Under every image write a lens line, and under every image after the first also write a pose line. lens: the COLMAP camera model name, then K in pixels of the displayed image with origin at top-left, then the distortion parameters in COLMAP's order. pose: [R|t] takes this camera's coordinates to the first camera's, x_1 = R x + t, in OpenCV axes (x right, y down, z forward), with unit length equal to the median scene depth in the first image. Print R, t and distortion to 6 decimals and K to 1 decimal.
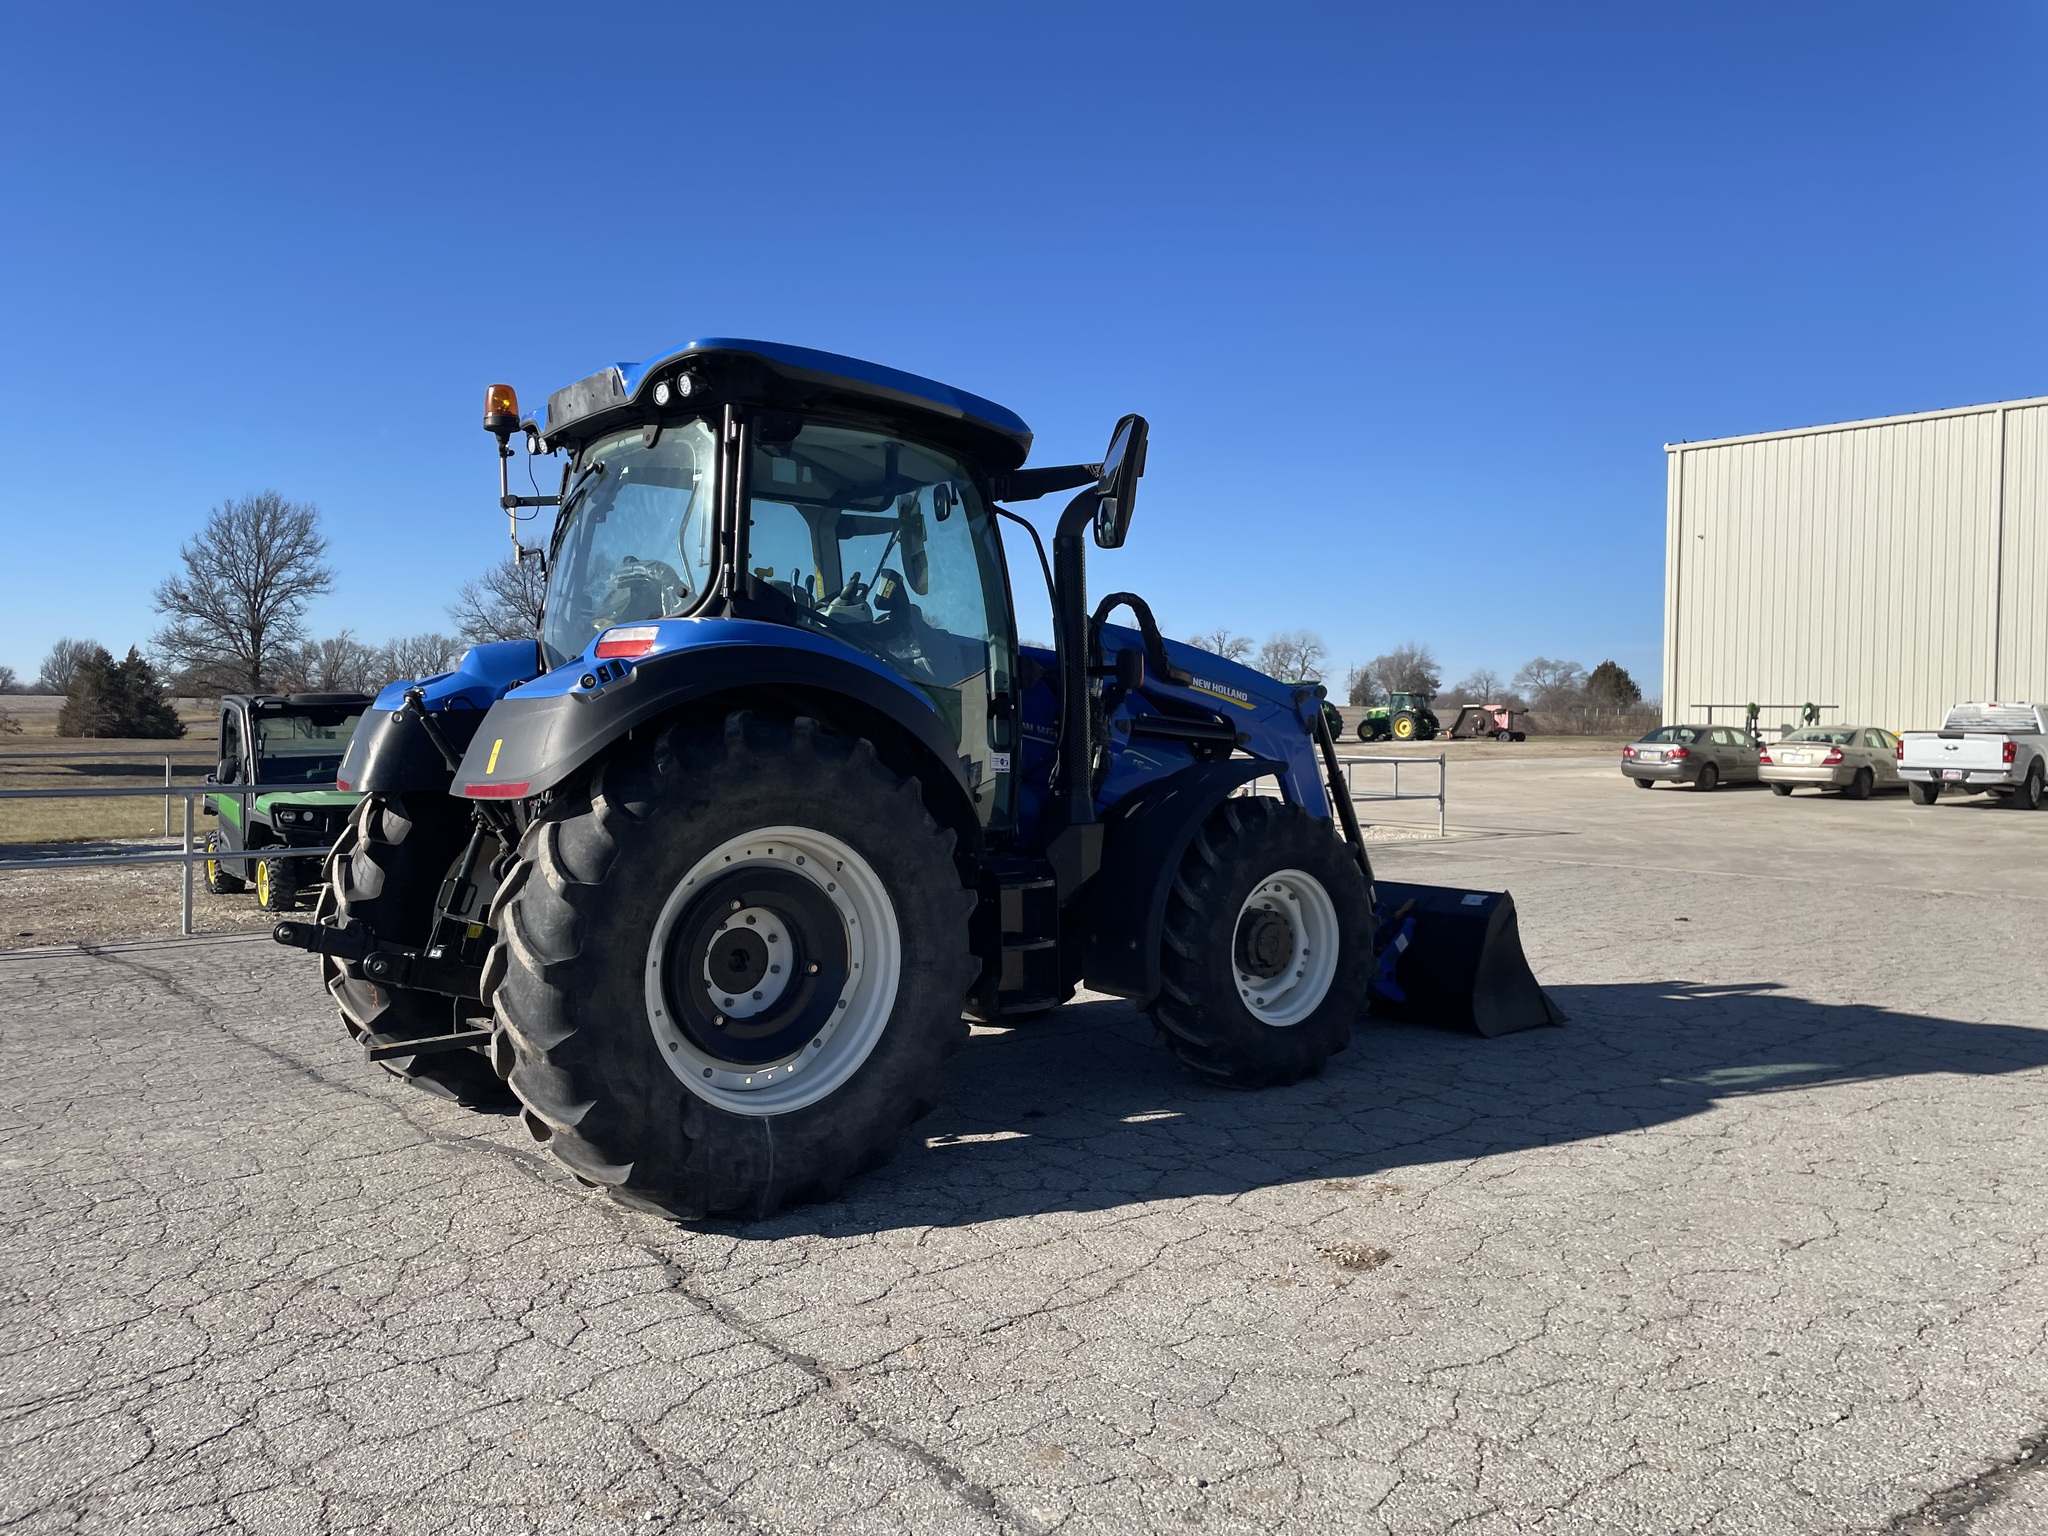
lens RADIAL K [[1542.8, 0, 1035.1], [0, 1542.8, 757.4], [0, 0, 1]] dist [0.110705, -0.173064]
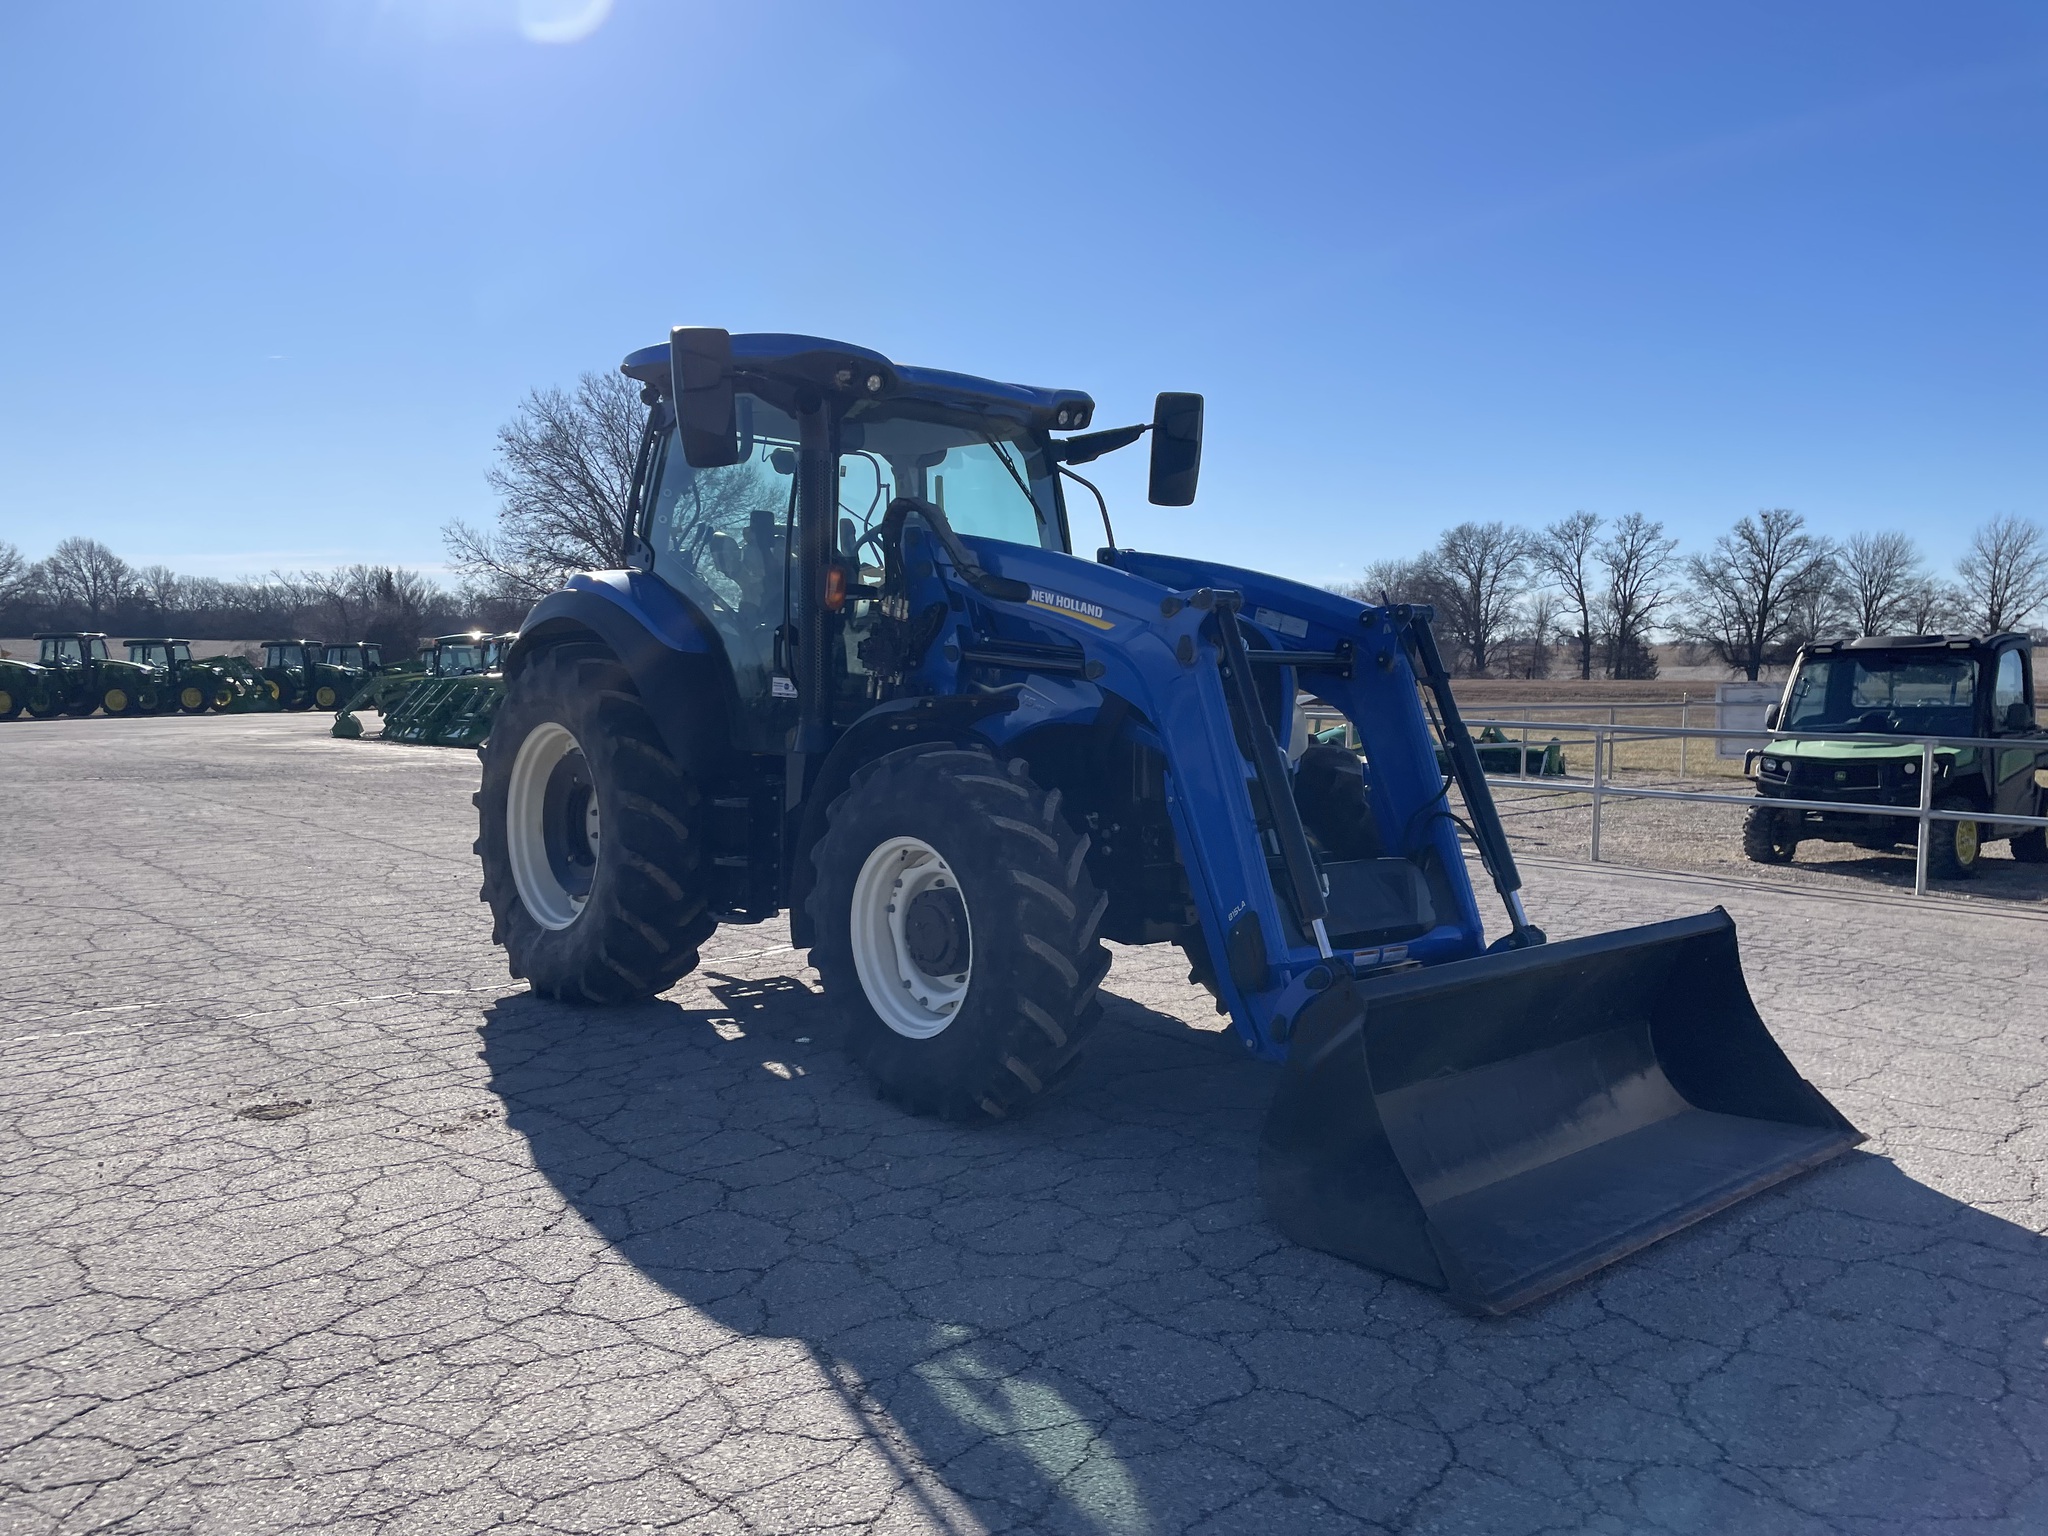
lens RADIAL K [[1537.0, 0, 1040.3], [0, 1537.0, 774.6], [0, 0, 1]] dist [0.100031, -0.125727]
pose [[0.053664, 0.068912, -0.996178, 0.961468], [-0.033225, 0.997187, 0.067191, -0.012625], [0.998006, 0.029492, 0.055803, 1.058629]]
